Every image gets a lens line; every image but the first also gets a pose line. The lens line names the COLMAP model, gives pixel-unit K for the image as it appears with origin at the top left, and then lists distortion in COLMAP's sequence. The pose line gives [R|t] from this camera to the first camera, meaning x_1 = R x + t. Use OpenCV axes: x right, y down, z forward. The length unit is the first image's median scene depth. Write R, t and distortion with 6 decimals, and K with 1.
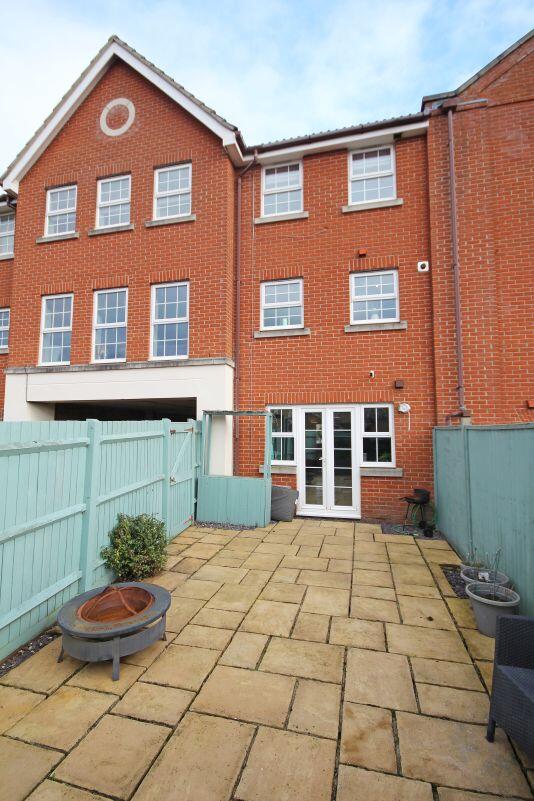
lens RADIAL K [[371.3, 0, 266.9], [0, 371.3, 399.1], [0, 0, 1]] dist [-0.000934, -0.001132]
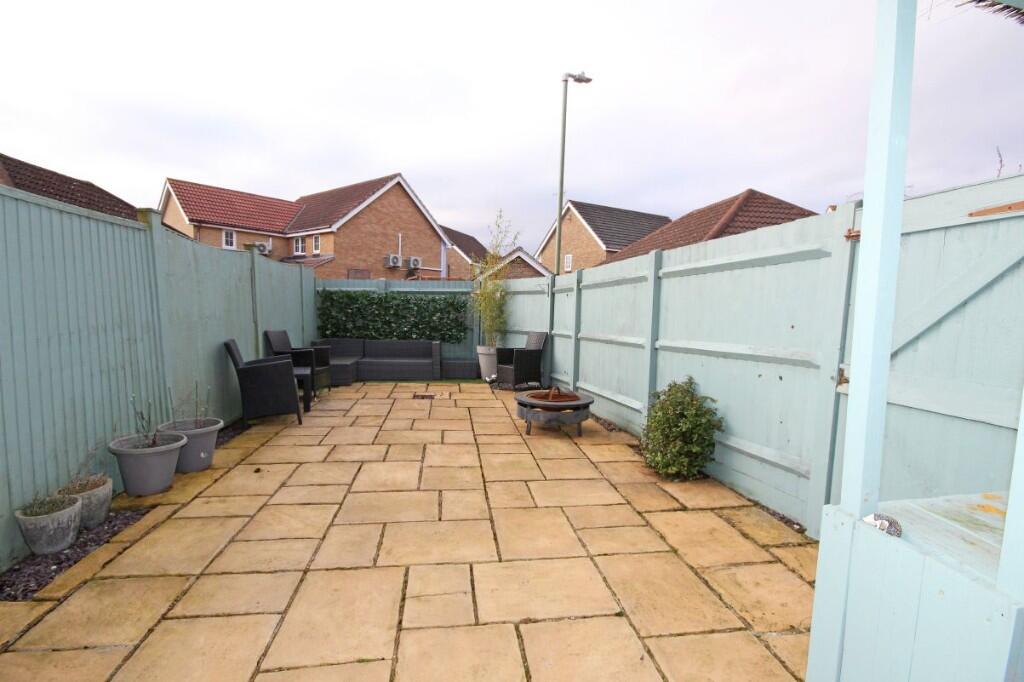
lens RADIAL K [[474.7, 0, 514.8], [0, 474.7, 347.3], [0, 0, 1]] dist [-0.000934, -0.001132]
pose [[-0.921129, -0.000071, -0.389258, 0.297074], [-0.004537, 0.999934, 0.010555, 0.282125], [0.389232, 0.011489, -0.921068, 1.957486]]
